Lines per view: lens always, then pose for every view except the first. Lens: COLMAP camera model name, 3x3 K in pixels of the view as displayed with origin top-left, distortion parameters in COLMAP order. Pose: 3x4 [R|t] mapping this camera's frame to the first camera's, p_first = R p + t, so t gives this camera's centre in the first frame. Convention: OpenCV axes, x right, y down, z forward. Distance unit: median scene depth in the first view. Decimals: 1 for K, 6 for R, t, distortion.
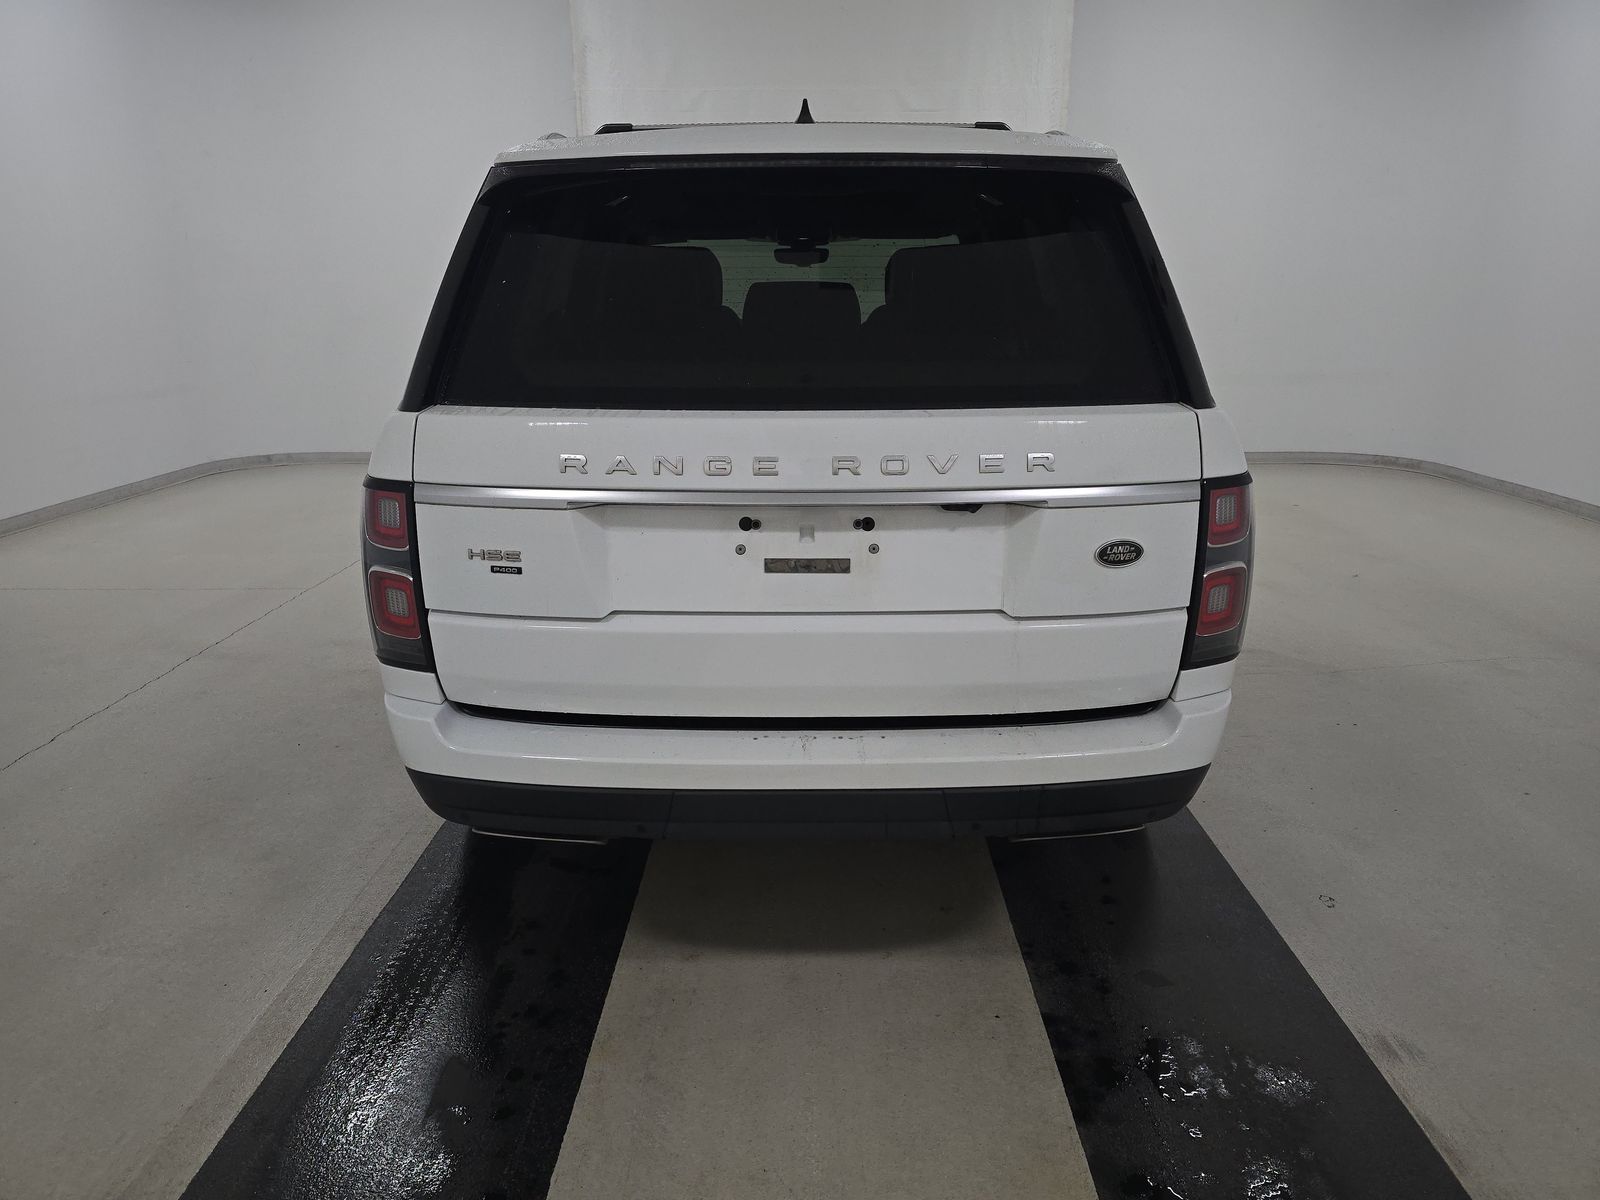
lens RADIAL K [[1082.0, 0, 804.9], [0, 1082.0, 610.8], [0, 0, 1]] dist [-0.003183, -0.000212]
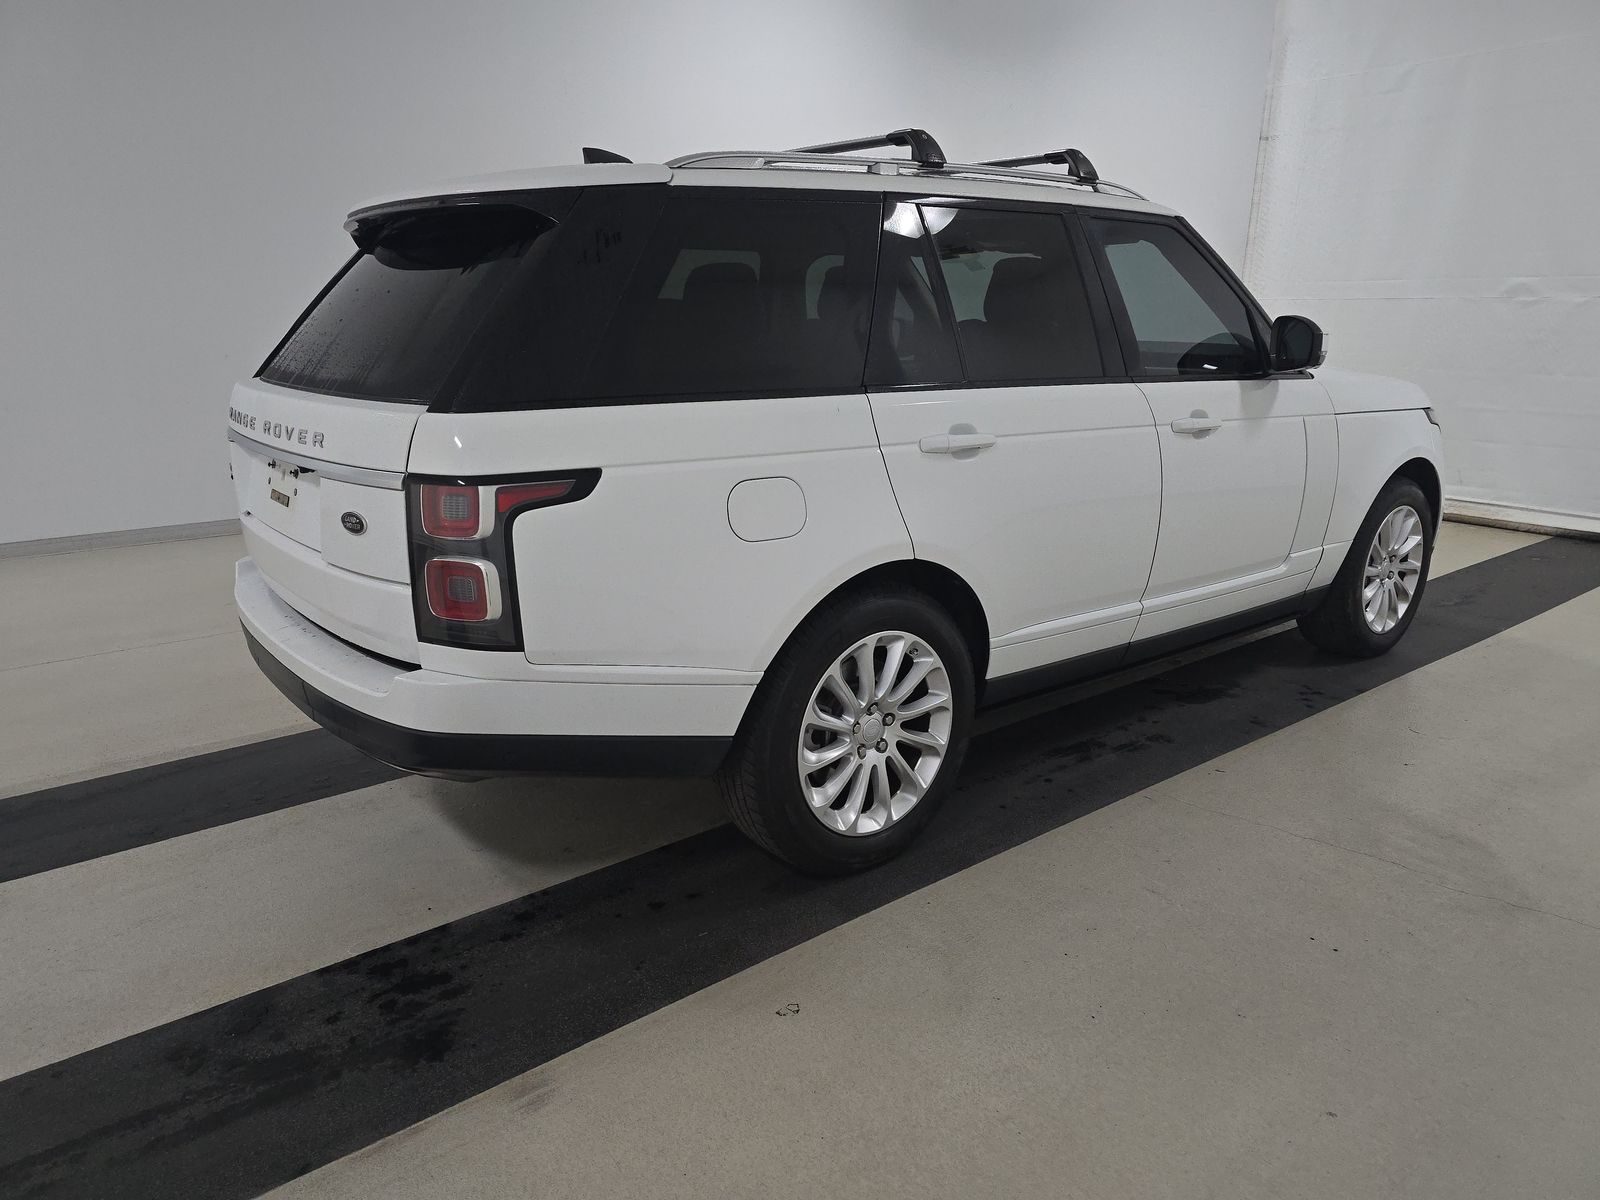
lens RADIAL K [[1093.5, 0, 800.0], [0, 1093.5, 600.0], [0, 0, 1]] dist [-0.004605, -0.006940]
pose [[0.626956, 0.199544, -0.753066, 1.284538], [-0.213457, 0.973648, 0.080282, -0.144567], [0.749241, 0.110414, 0.653029, 0.478283]]
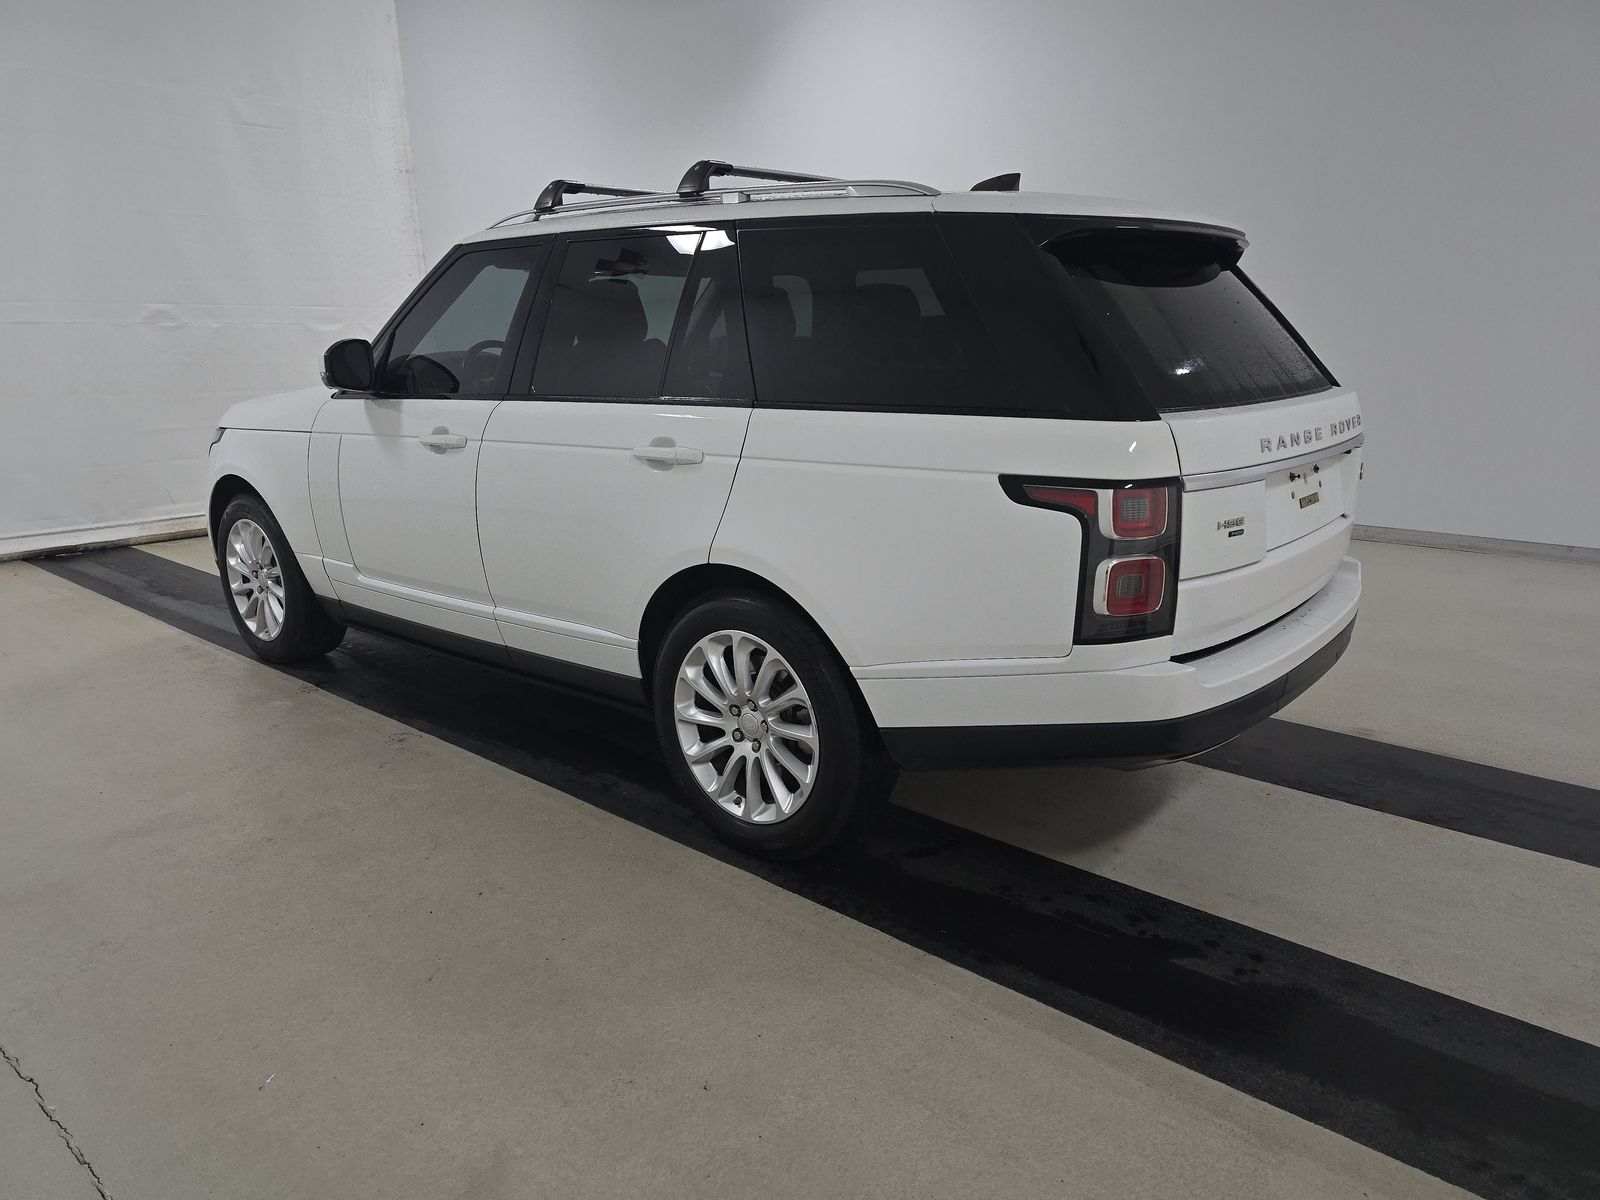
lens RADIAL K [[1093.5, 0, 800.0], [0, 1093.5, 600.0], [0, 0, 1]] dist [-0.004605, -0.006940]
pose [[0.640079, -0.185298, 0.745630, -1.342238], [0.216359, 0.974678, 0.056488, -0.122752], [-0.737217, 0.125167, 0.663962, 0.430279]]
